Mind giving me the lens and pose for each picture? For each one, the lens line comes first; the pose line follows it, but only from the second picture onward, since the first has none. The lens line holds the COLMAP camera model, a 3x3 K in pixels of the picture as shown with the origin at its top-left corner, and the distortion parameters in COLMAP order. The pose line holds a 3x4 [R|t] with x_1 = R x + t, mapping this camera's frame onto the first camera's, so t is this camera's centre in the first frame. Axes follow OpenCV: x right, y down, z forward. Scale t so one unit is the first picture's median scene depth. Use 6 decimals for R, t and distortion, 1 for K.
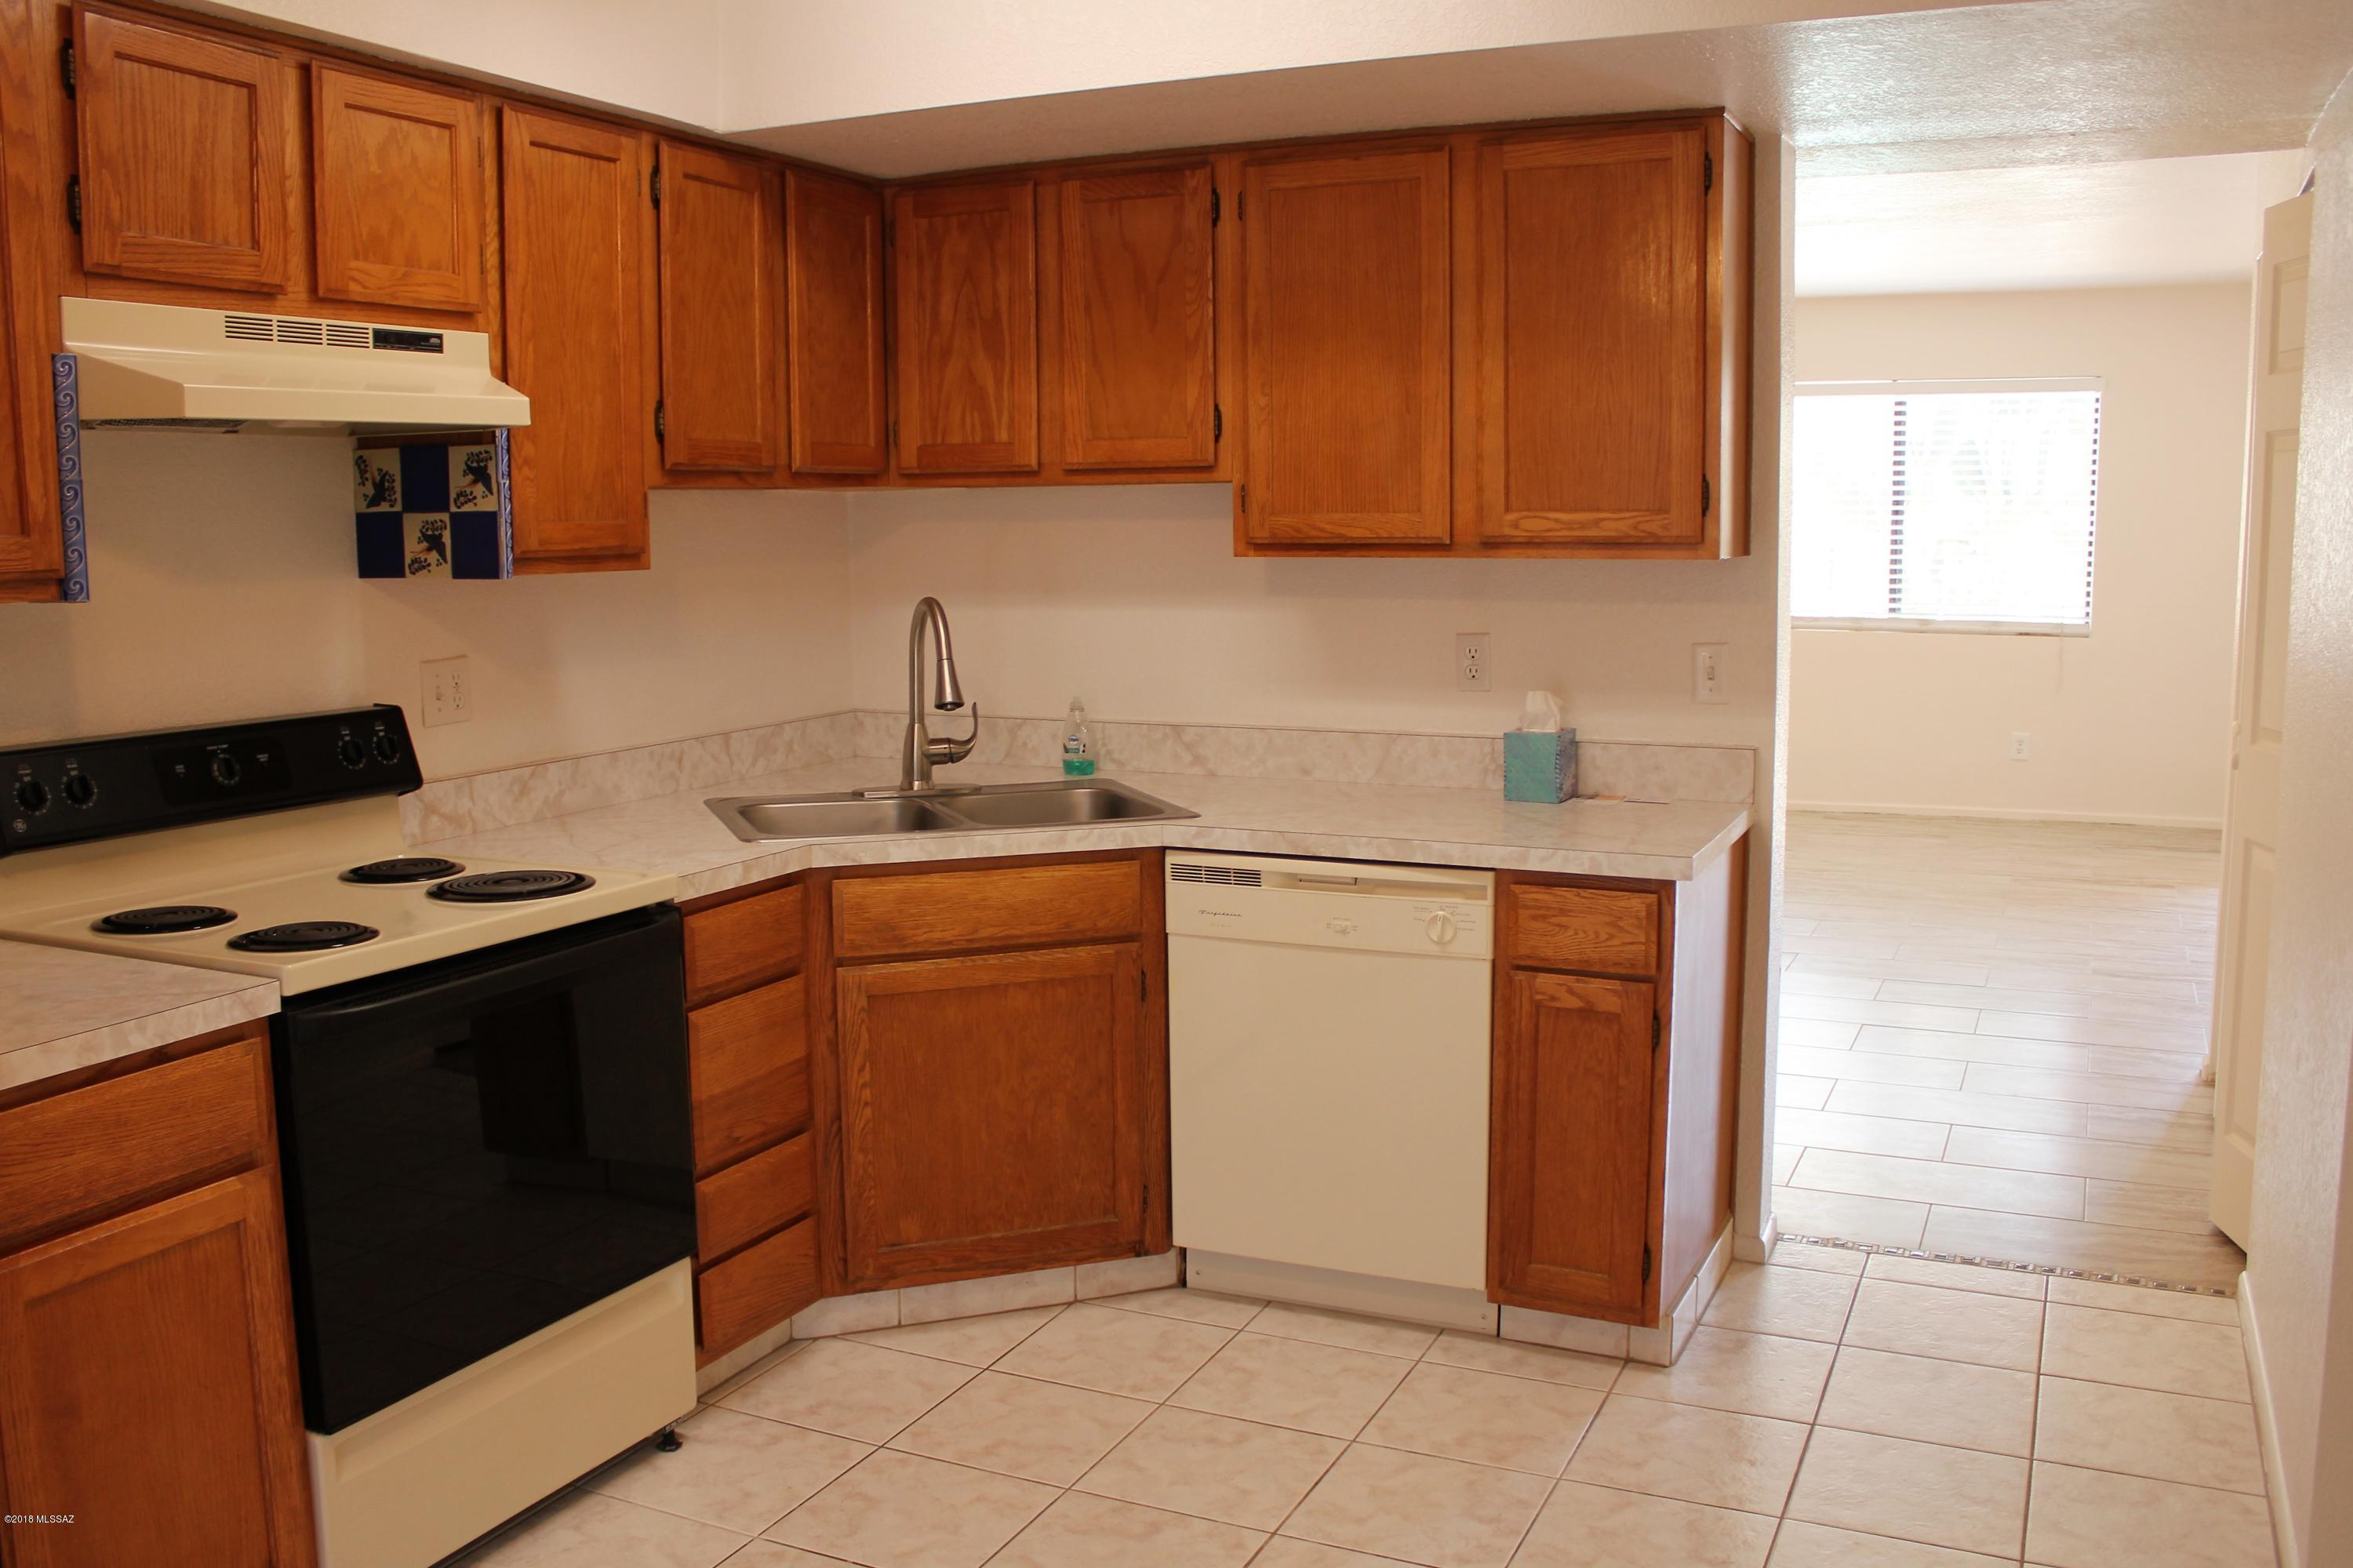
lens RADIAL K [[1971.4, 0, 1144.7], [0, 1971.4, 781.8], [0, 0, 1]] dist [-0.164217, 0.137058]
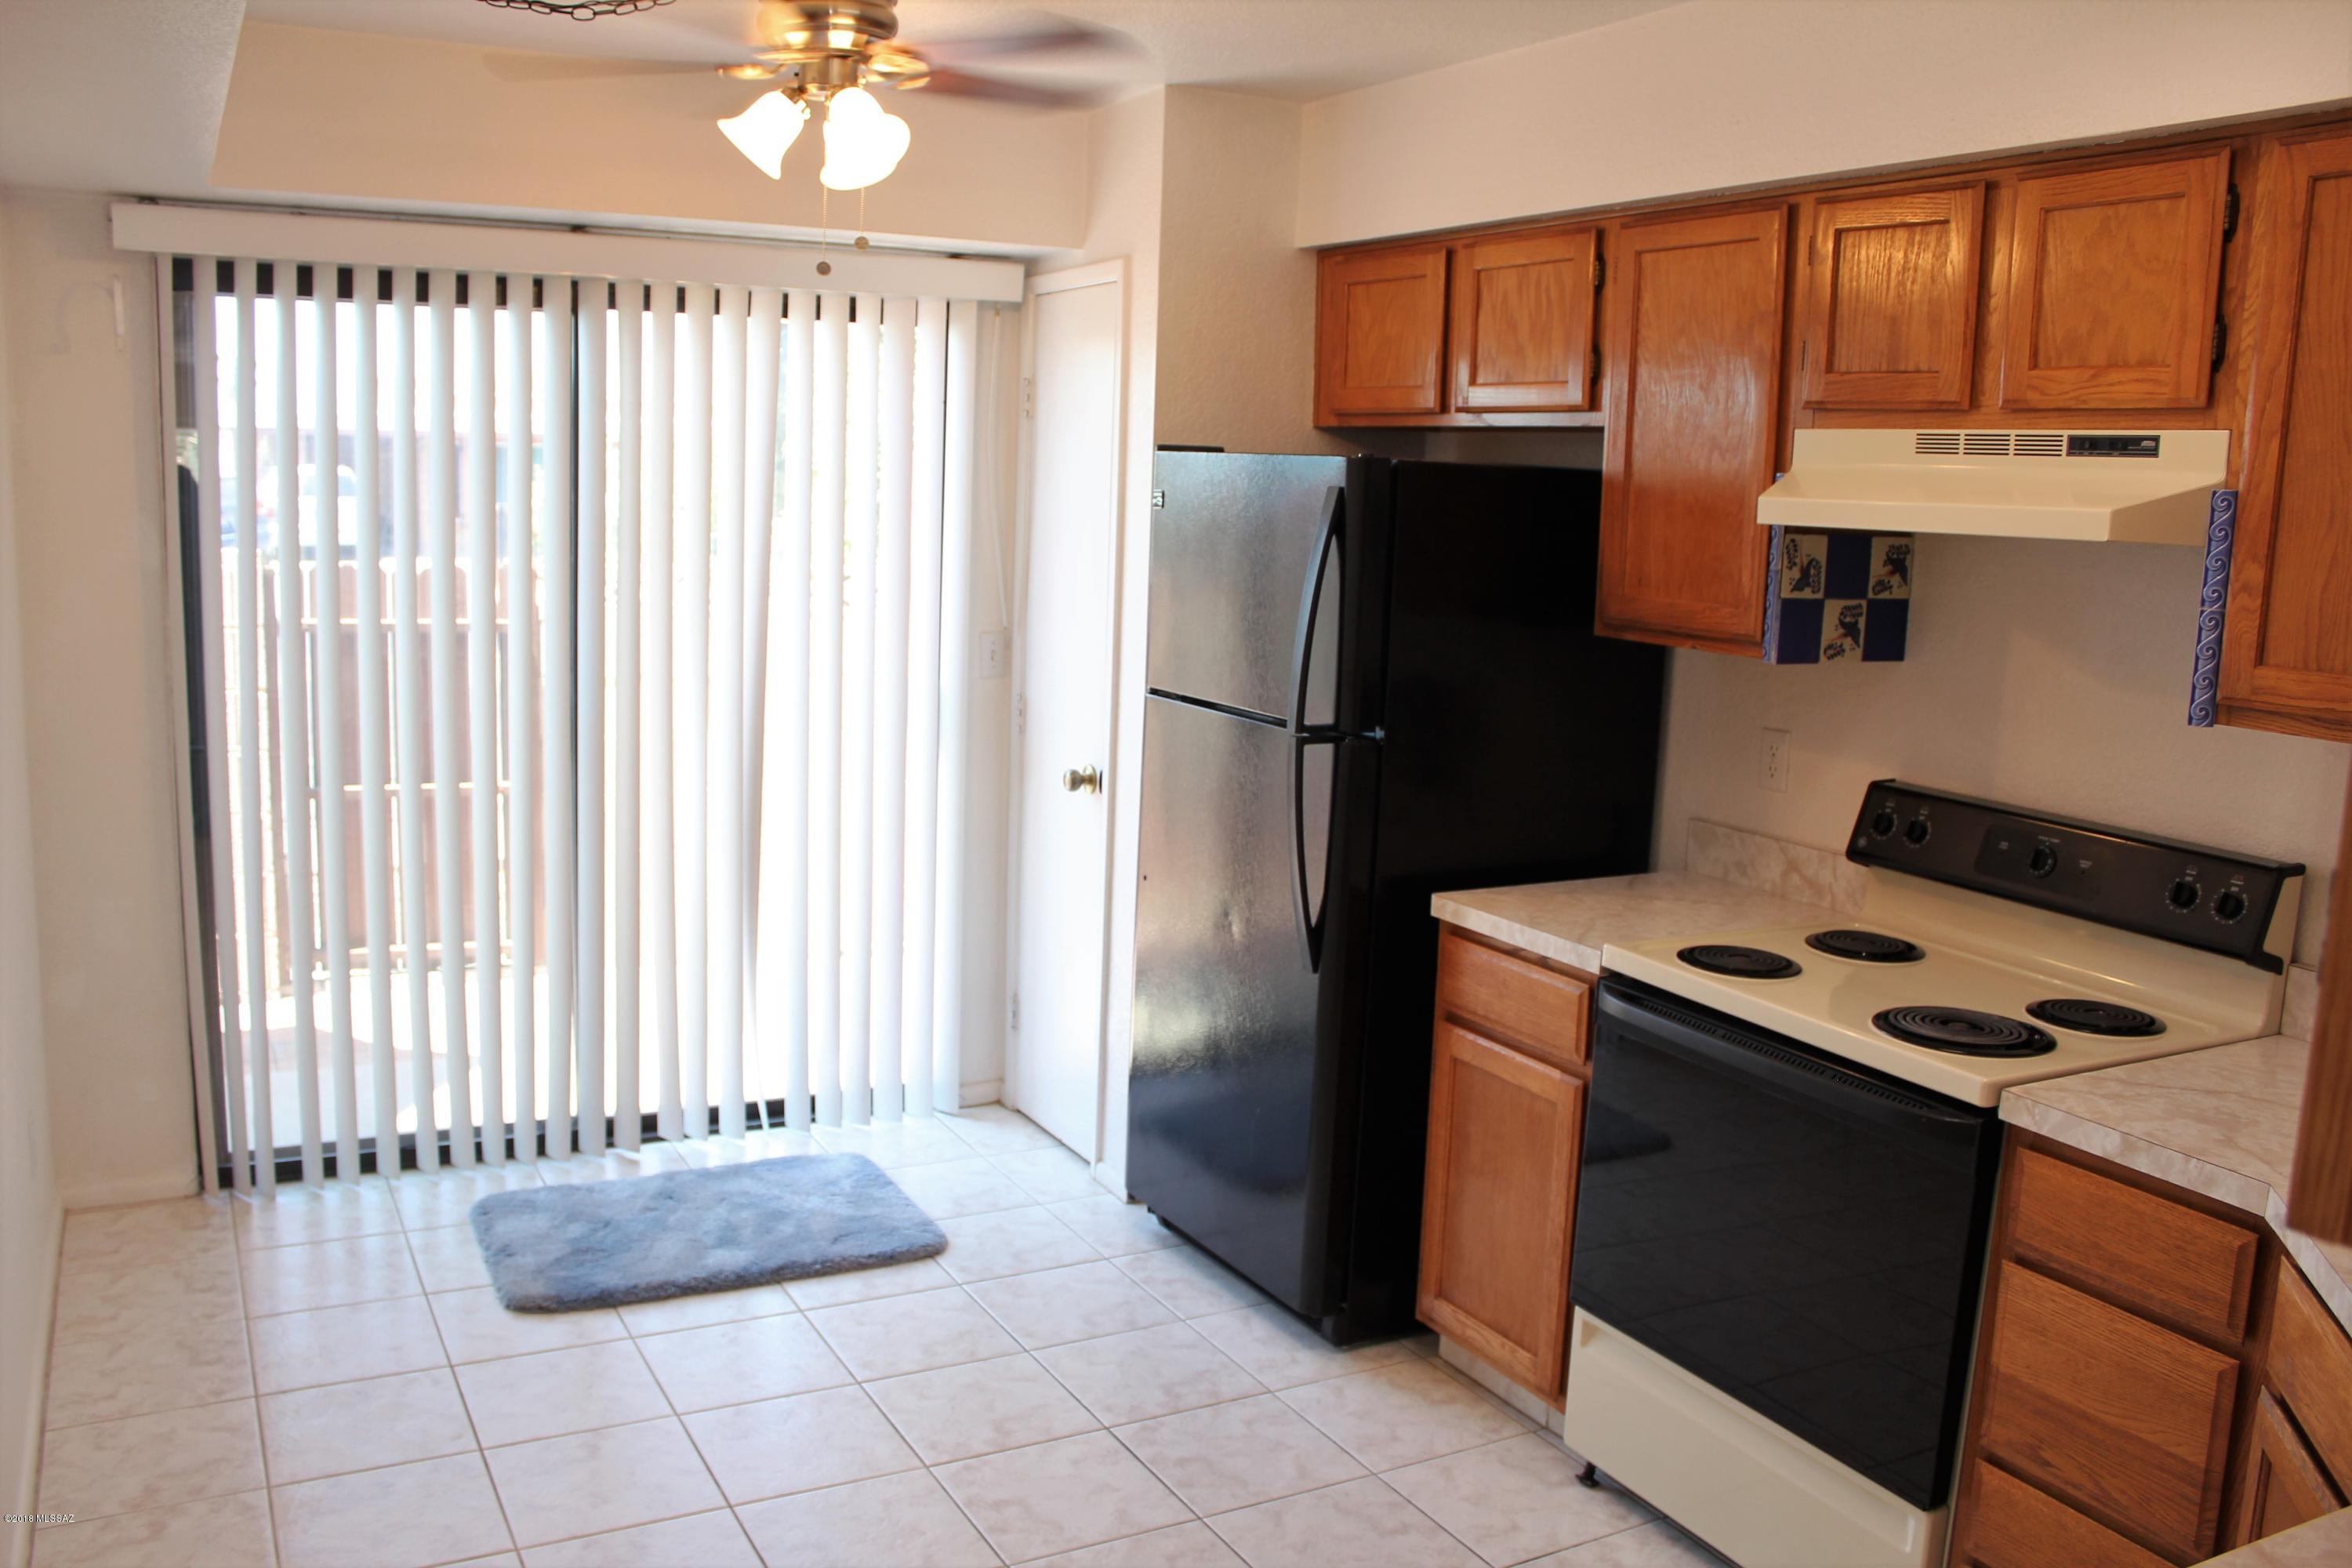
lens RADIAL K [[1970.5, 0, 1144.2], [0, 1970.5, 781.8], [0, 0, 1]] dist [-0.164217, 0.137058]
pose [[-0.591875, 0.119203, -0.797166, 0.659918], [-0.134400, 0.960563, 0.243425, -0.245077], [0.794745, 0.251217, -0.552513, 1.226979]]
